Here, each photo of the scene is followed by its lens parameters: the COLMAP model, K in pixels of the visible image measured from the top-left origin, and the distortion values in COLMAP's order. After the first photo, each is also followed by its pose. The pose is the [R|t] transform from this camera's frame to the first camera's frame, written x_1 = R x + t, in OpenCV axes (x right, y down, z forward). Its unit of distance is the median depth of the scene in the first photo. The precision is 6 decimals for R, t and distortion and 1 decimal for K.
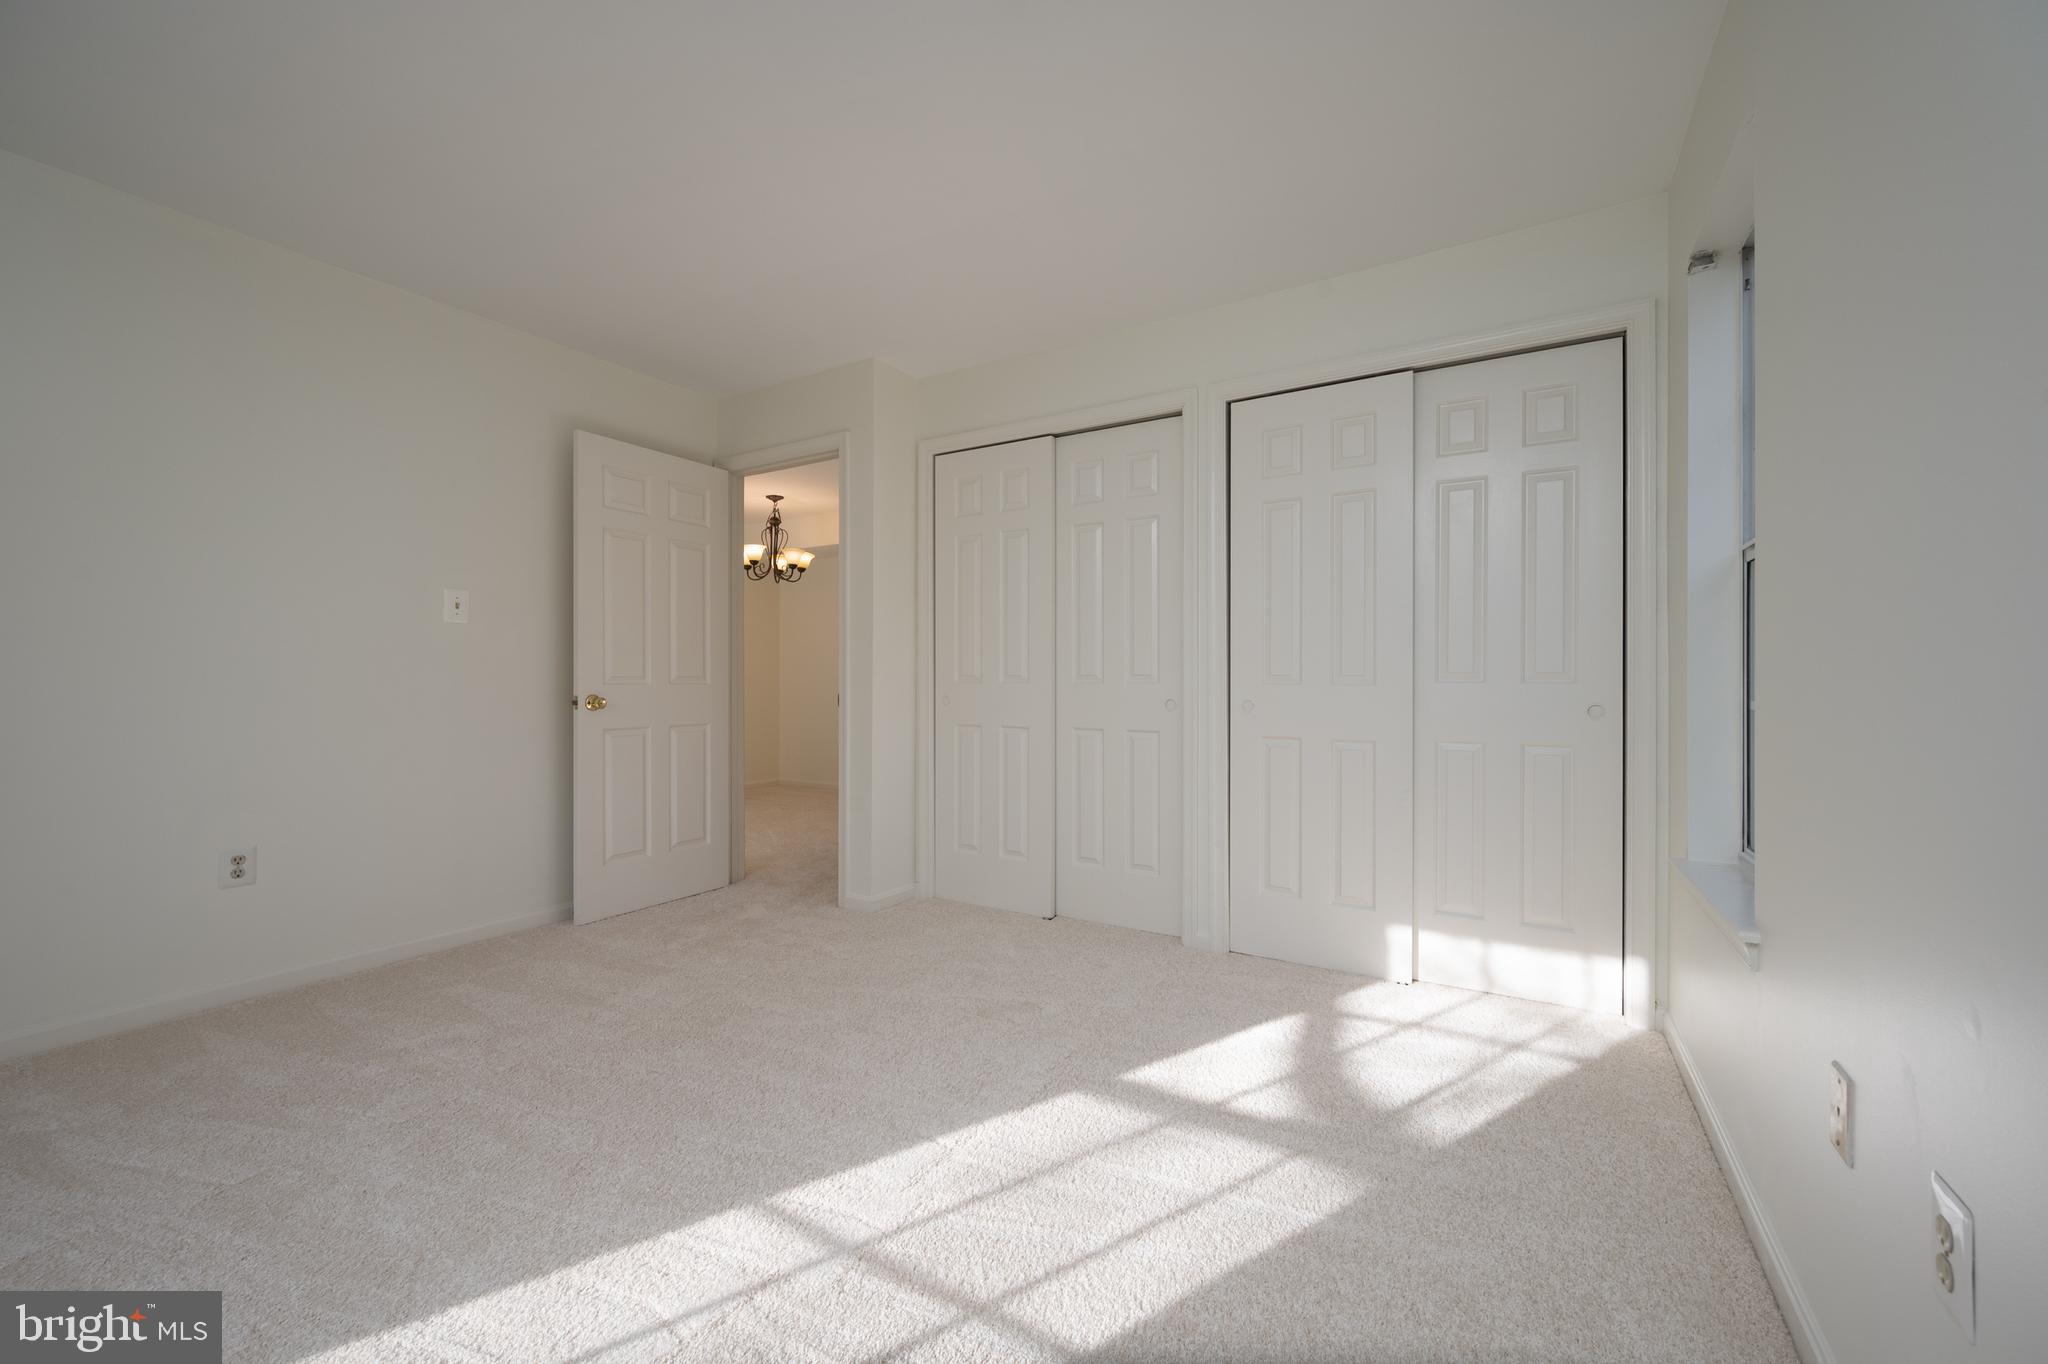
lens RADIAL K [[835.1, 0, 1026.0], [0, 835.1, 690.3], [0, 0, 1]] dist [-0.000710, -0.000069]
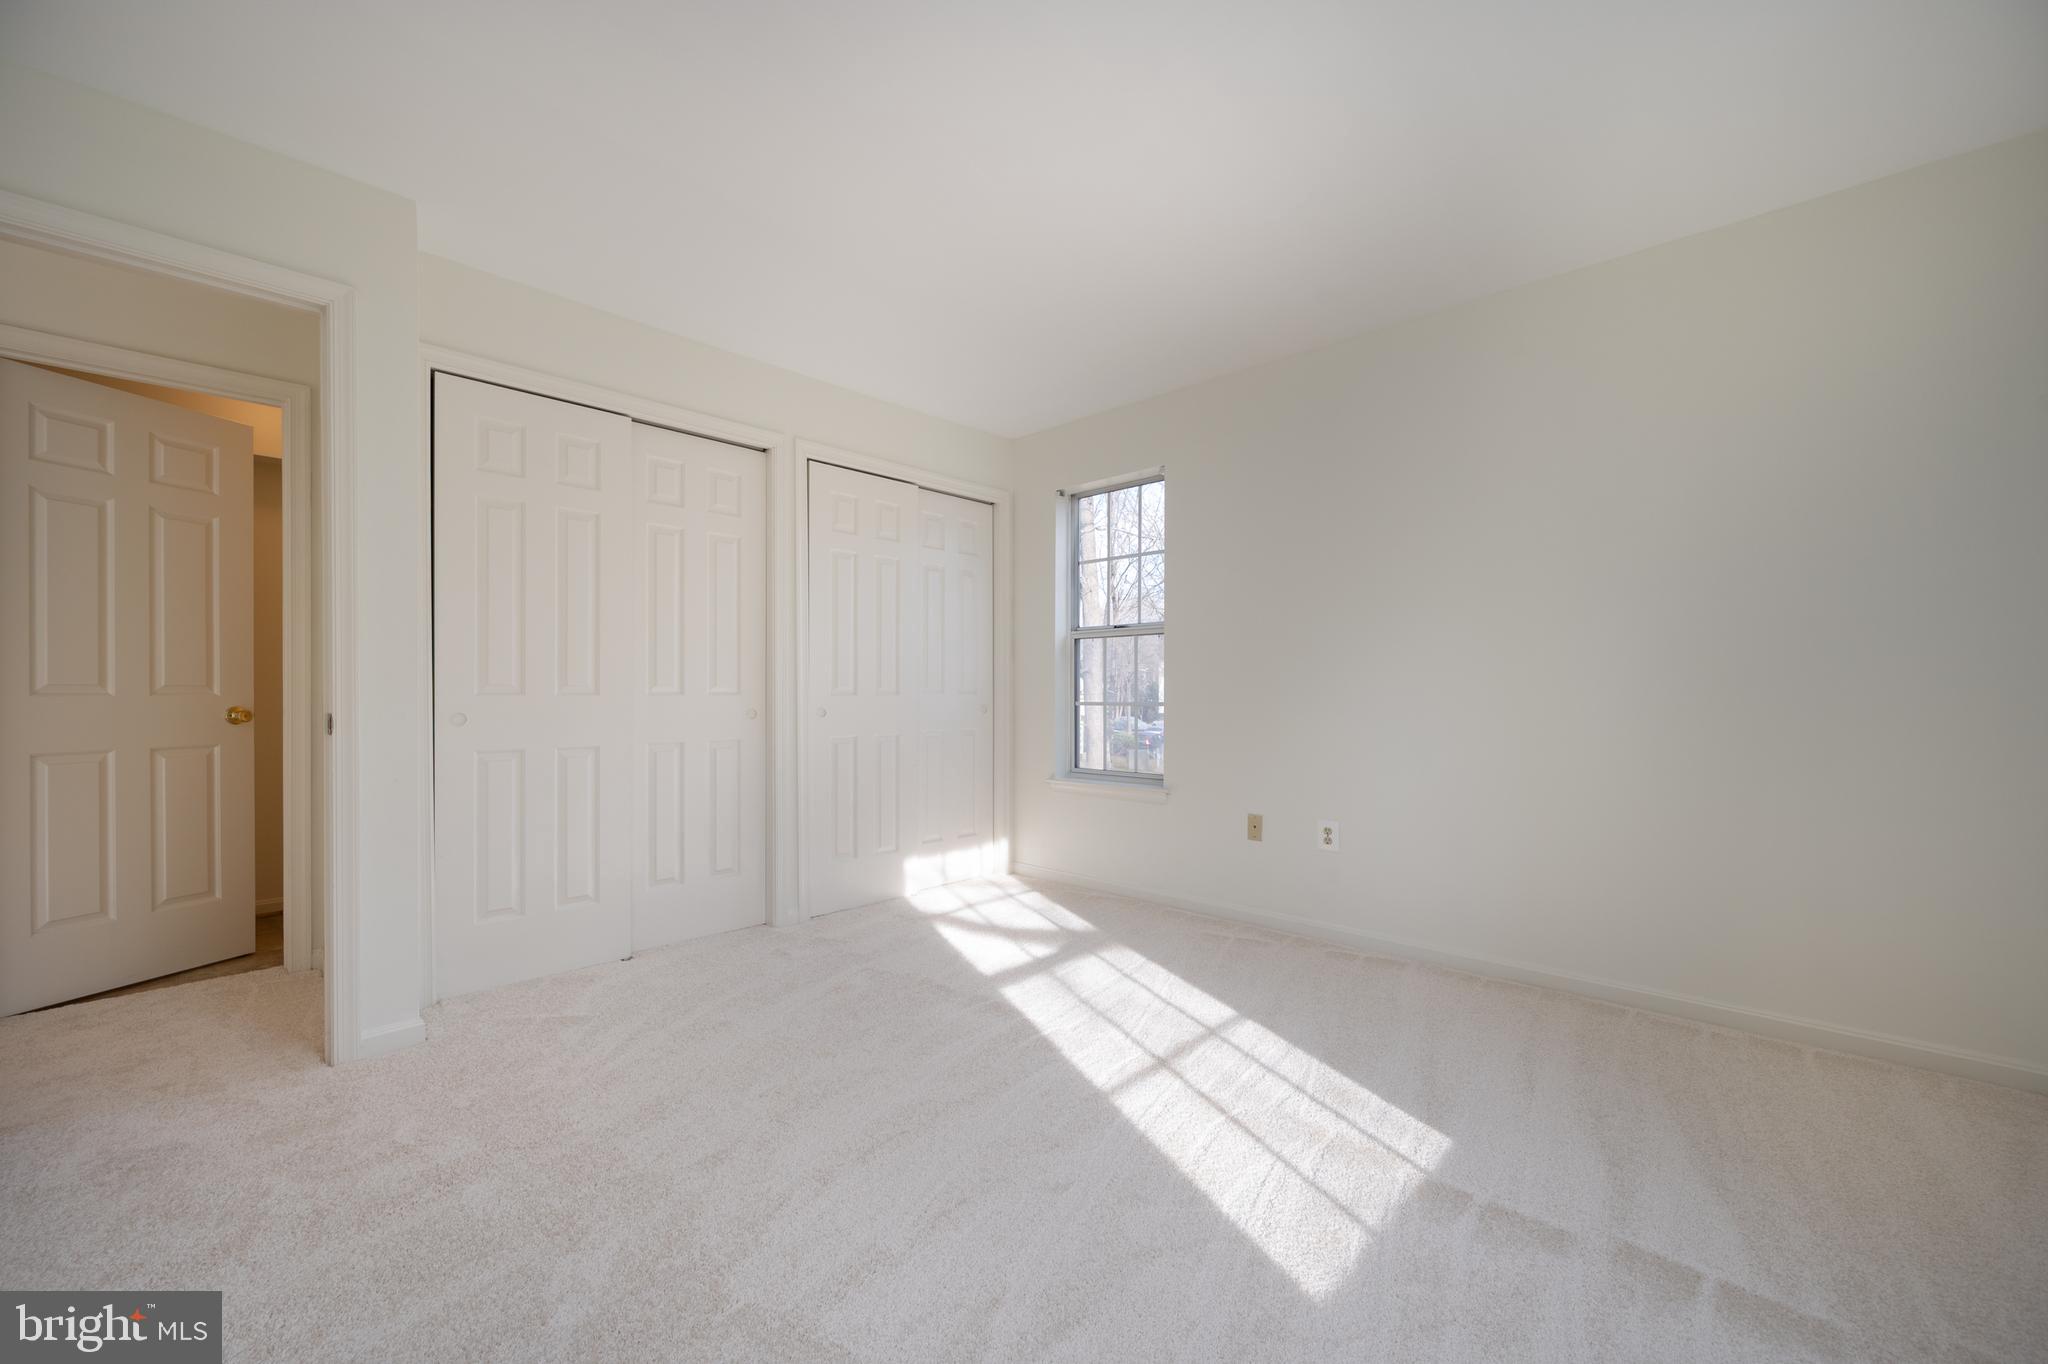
lens RADIAL K [[835.1, 0, 1026.0], [0, 835.1, 690.3], [0, 0, 1]] dist [-0.000710, -0.000069]
pose [[0.172807, 0.001738, 0.984954, -1.145302], [0.010586, 0.999937, -0.003622, -0.006284], [-0.984899, 0.011053, 0.172778, 0.633449]]
